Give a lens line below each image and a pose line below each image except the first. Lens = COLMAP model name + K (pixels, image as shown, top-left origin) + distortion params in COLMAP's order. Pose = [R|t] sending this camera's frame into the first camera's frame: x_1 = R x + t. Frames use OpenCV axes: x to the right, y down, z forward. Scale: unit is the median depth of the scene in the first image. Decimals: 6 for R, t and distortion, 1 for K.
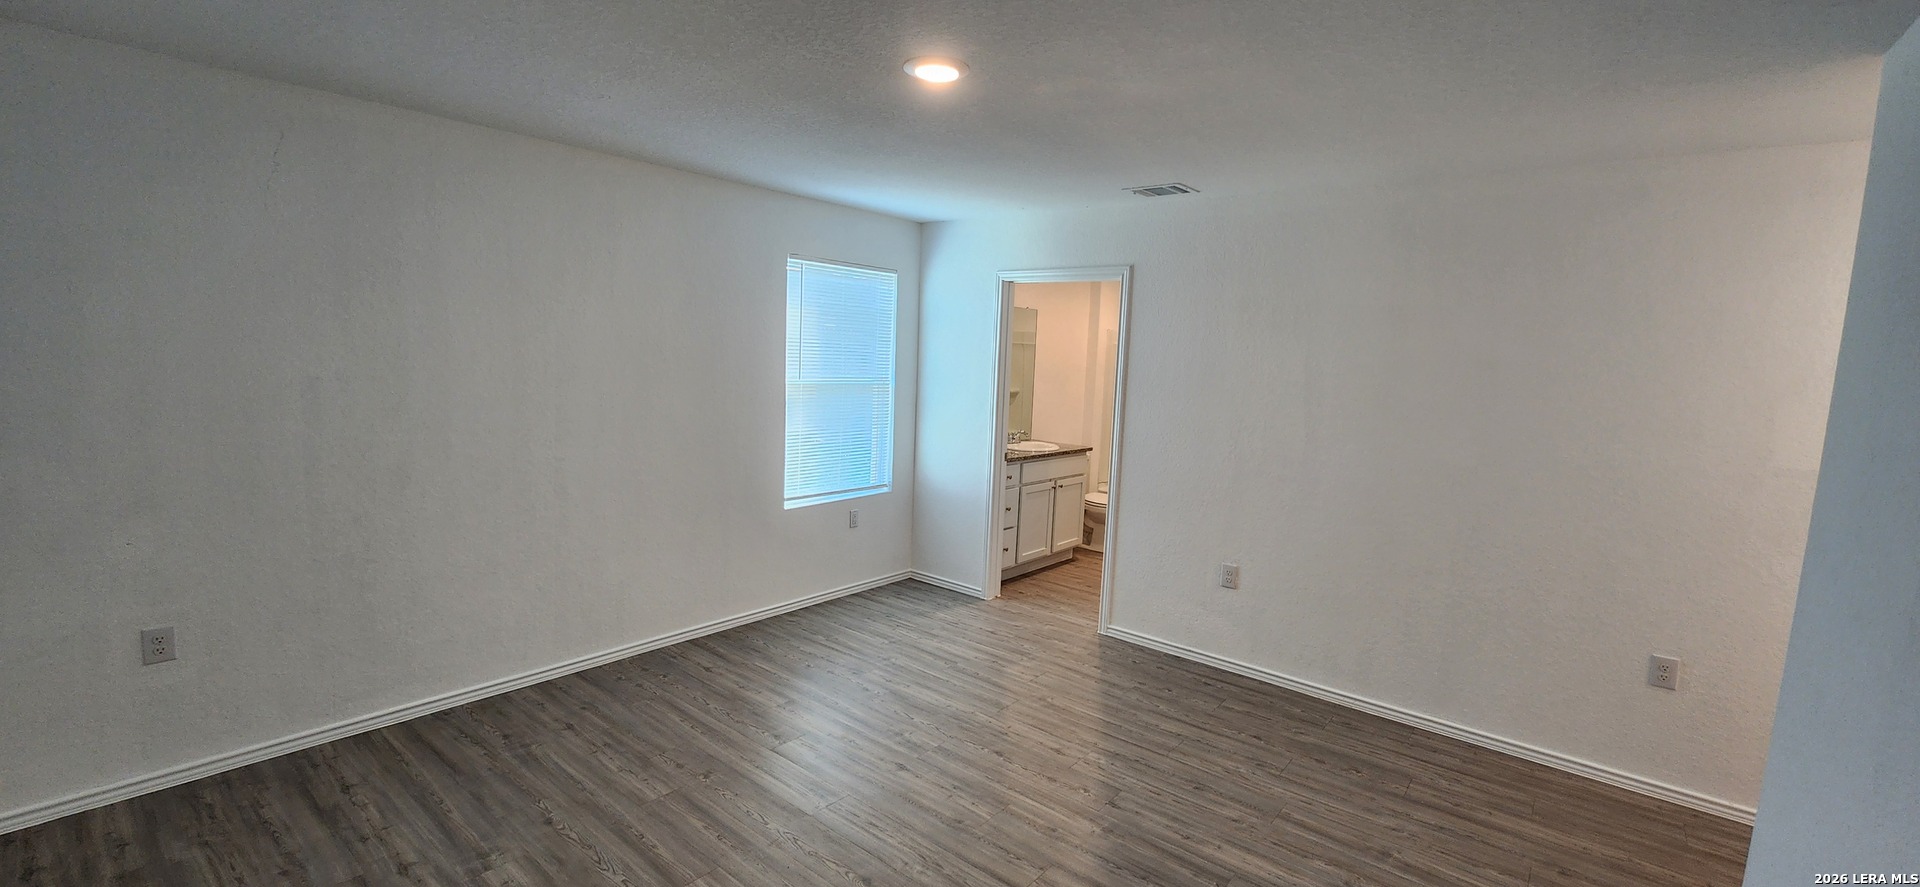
lens RADIAL K [[783.0, 0, 973.7], [0, 783.0, 447.3], [0, 0, 1]] dist [-0.001799, -0.000905]
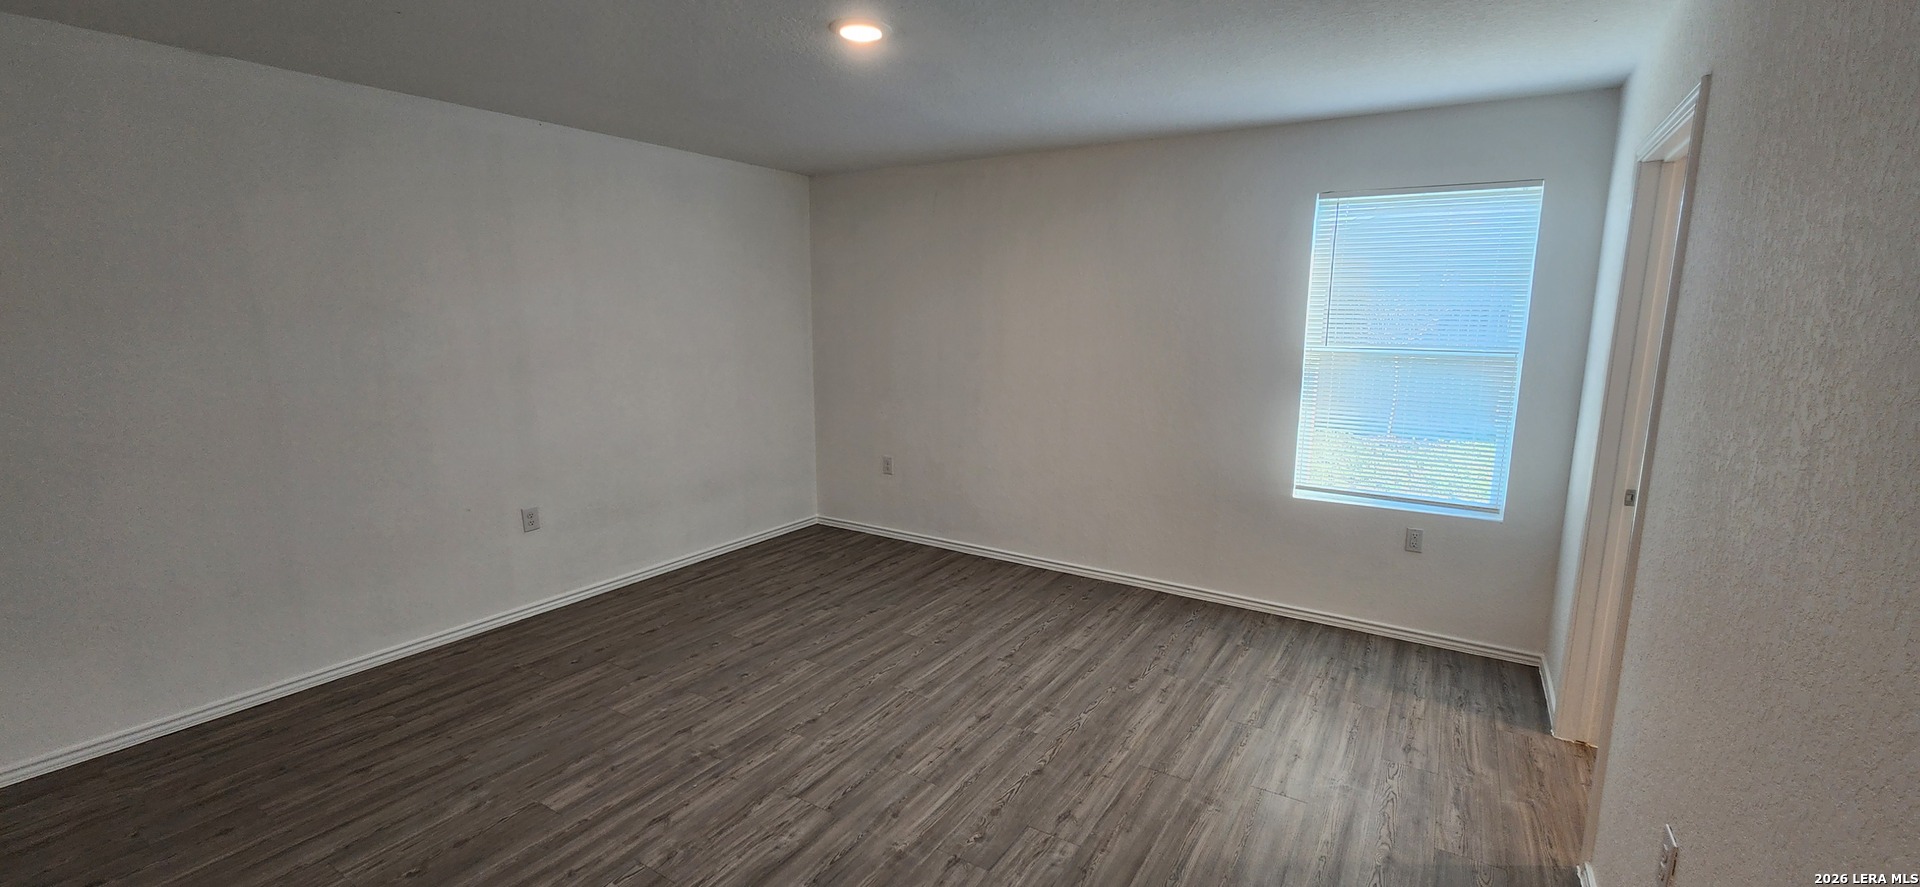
lens RADIAL K [[783.0, 0, 965.8], [0, 783.0, 444.2], [0, 0, 1]] dist [-0.001799, -0.000905]
pose [[0.119920, 0.127648, -0.984543, 0.653833], [-0.123700, 0.985893, 0.112756, -0.036165], [0.985047, 0.108266, 0.134018, 0.621073]]
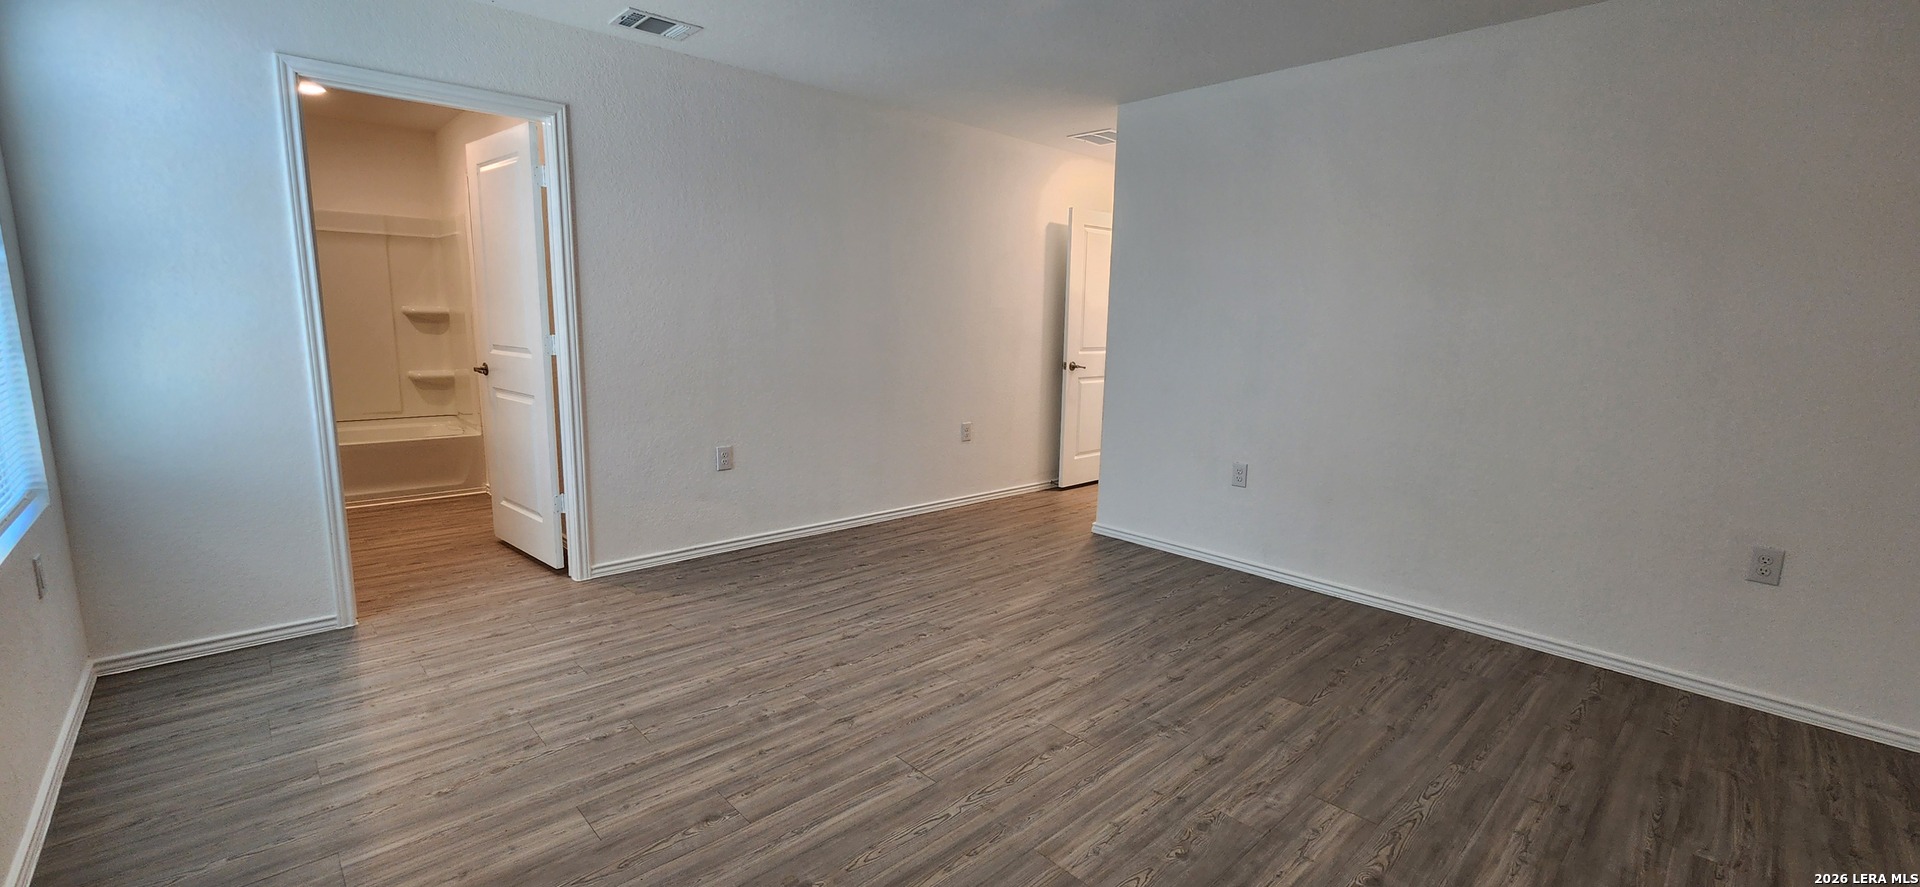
lens RADIAL K [[783.0, 0, 972.3], [0, 783.0, 447.7], [0, 0, 1]] dist [-0.001799, -0.000905]
pose [[0.127981, -0.203568, 0.970660, -0.624375], [0.100392, 0.976340, 0.191522, -0.008922], [-0.986682, 0.072935, 0.145390, 0.563282]]
